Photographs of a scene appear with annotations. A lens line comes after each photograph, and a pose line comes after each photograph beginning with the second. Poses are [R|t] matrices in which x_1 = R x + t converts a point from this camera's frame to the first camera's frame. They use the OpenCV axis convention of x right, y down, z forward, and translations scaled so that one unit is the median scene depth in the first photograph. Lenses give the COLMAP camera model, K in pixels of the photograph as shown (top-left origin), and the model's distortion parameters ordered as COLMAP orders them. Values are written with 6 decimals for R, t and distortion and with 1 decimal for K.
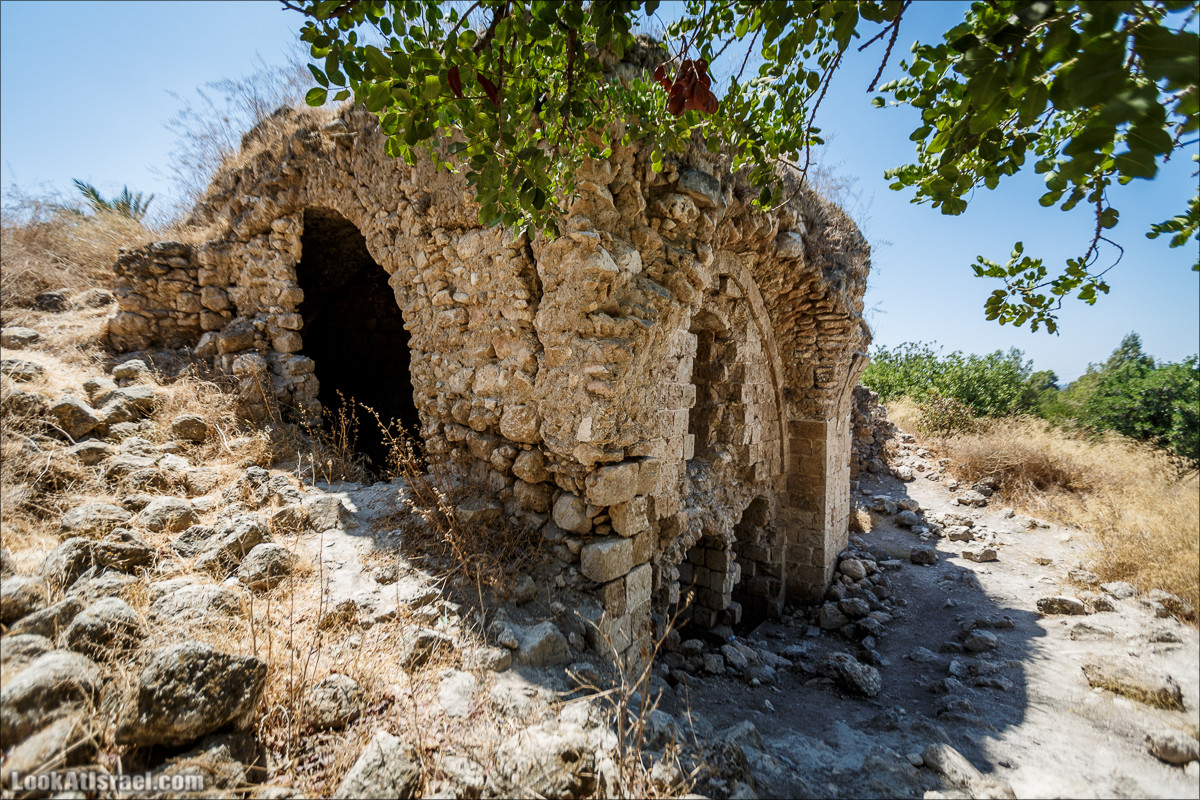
lens RADIAL K [[532.7, 0, 601.3], [0, 532.7, 400.3], [0, 0, 1]] dist [-0.000937, -0.000563]
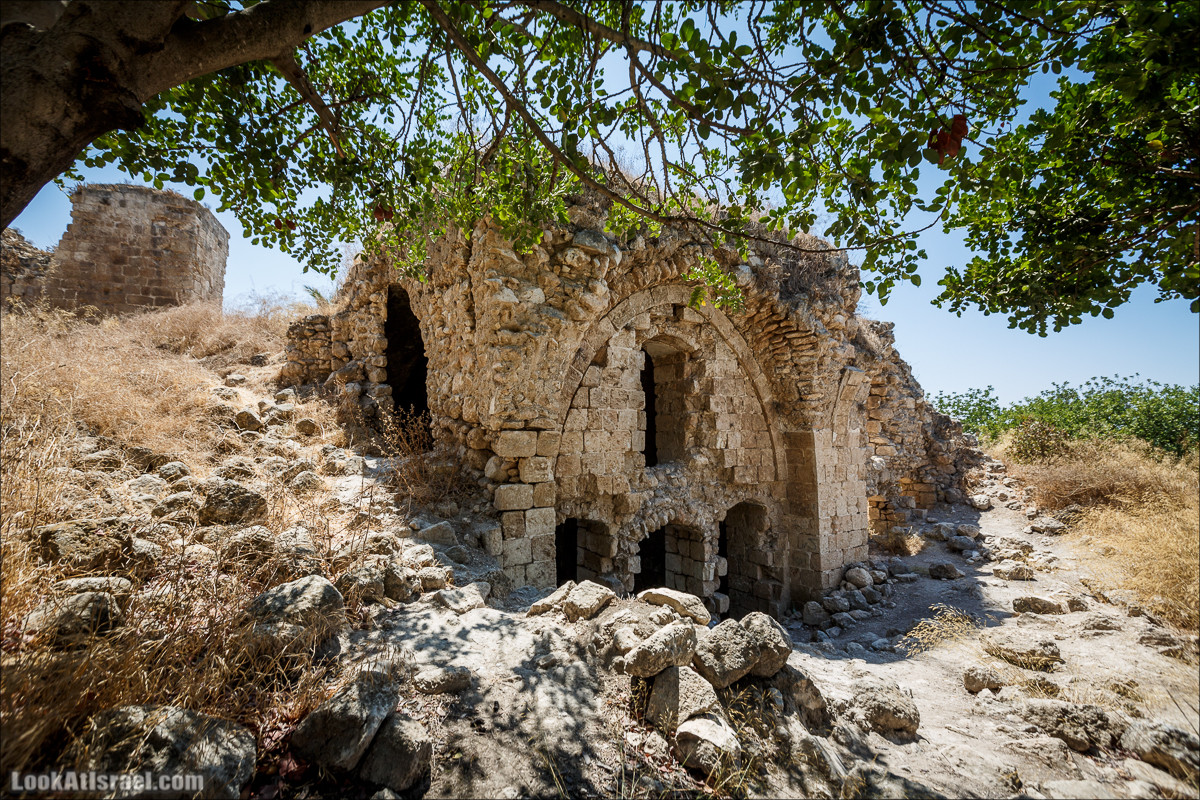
lens RADIAL K [[532.7, 0, 598.5], [0, 532.7, 399.9], [0, 0, 1]] dist [-0.000937, -0.000563]
pose [[0.957844, -0.035400, -0.285098, 0.412440], [0.003892, 0.993887, -0.110332, 0.123154], [0.287261, 0.104571, 0.952127, -0.210630]]
